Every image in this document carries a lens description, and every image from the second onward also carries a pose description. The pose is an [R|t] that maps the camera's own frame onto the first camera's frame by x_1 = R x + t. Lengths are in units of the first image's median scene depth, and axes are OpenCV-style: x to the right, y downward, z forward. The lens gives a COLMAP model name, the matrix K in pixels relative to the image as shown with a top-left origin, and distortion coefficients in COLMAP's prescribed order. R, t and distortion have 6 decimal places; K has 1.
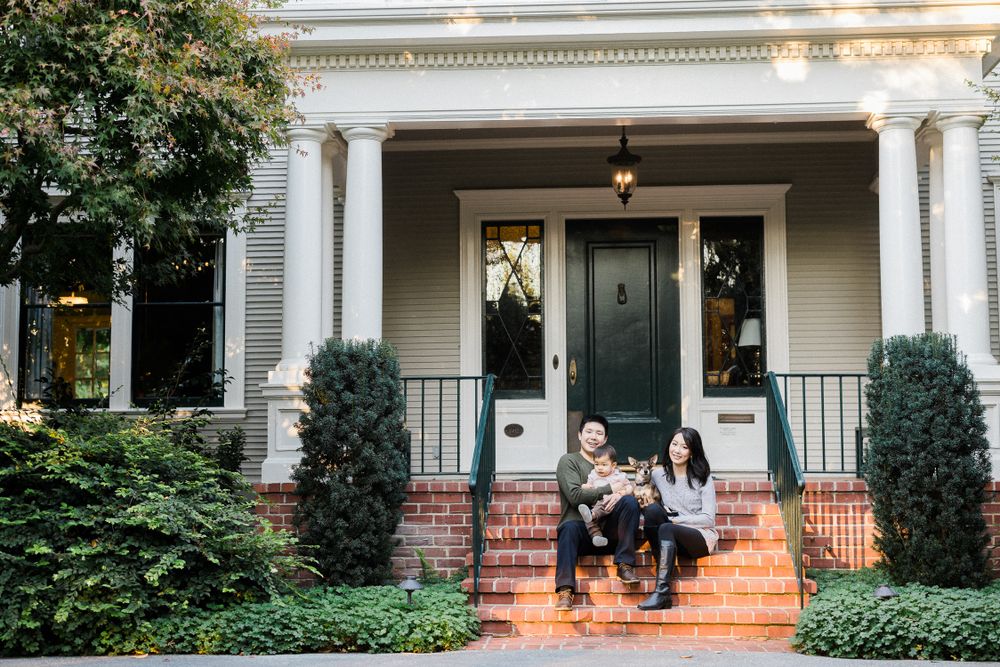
lens RADIAL K [[1425.0, 0, 498.7], [0, 1425.0, 334.8], [0, 0, 1]] dist [0.024057, 0.000000]
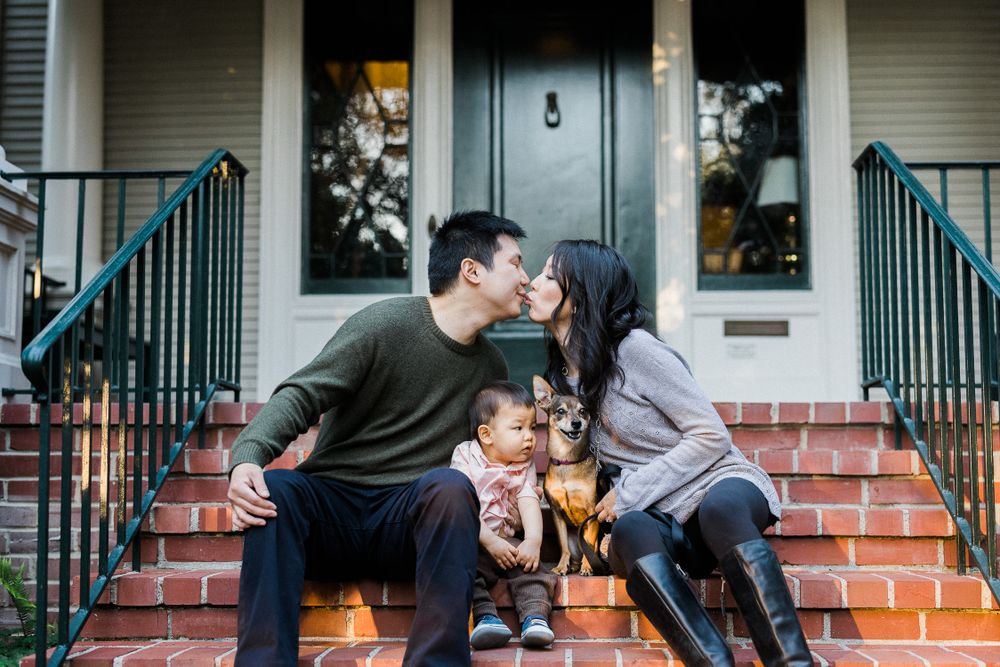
lens RADIAL K [[1425.0, 0, 498.7], [0, 1425.0, 335.6], [0, 0, 1]] dist [0.024057, 0.000000]
pose [[0.999634, 0.006580, 0.026240, 0.052000], [-0.006228, 0.999890, -0.013488, 0.068982], [-0.026326, 0.013319, 0.999565, 0.447132]]
